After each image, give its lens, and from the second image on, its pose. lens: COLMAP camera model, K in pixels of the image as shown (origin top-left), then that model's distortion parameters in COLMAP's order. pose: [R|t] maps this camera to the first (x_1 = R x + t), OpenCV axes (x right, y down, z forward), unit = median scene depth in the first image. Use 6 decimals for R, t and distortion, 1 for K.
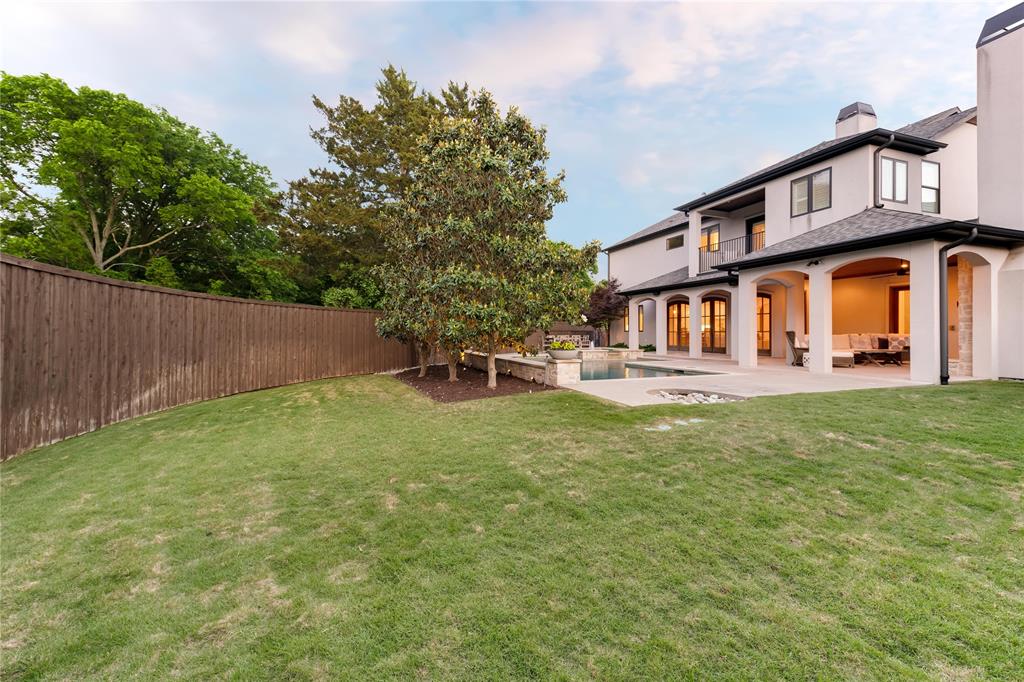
lens RADIAL K [[405.2, 0, 517.0], [0, 405.2, 337.3], [0, 0, 1]] dist [0.022239, -0.007369]
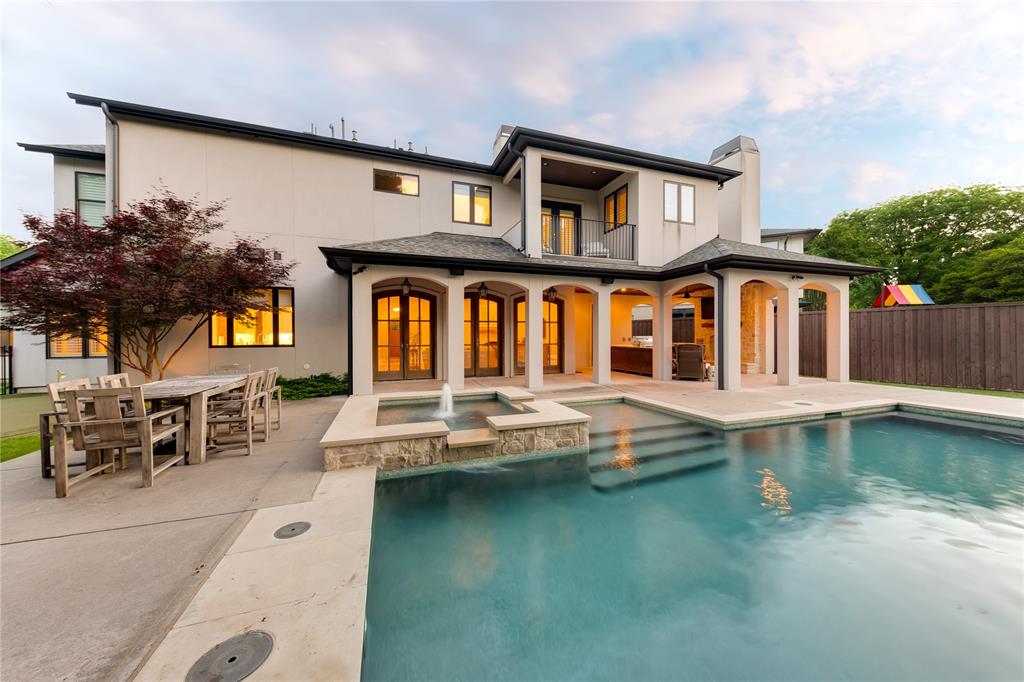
lens RADIAL K [[347.4, 0, 510.8], [0, 347.4, 335.7], [0, 0, 1]] dist [-0.000470, -0.000045]
pose [[0.011863, 0.003743, 0.999923, -0.084661], [0.017597, 0.999837, -0.003951, -0.026065], [-0.999775, 0.017643, 0.011795, 0.939020]]
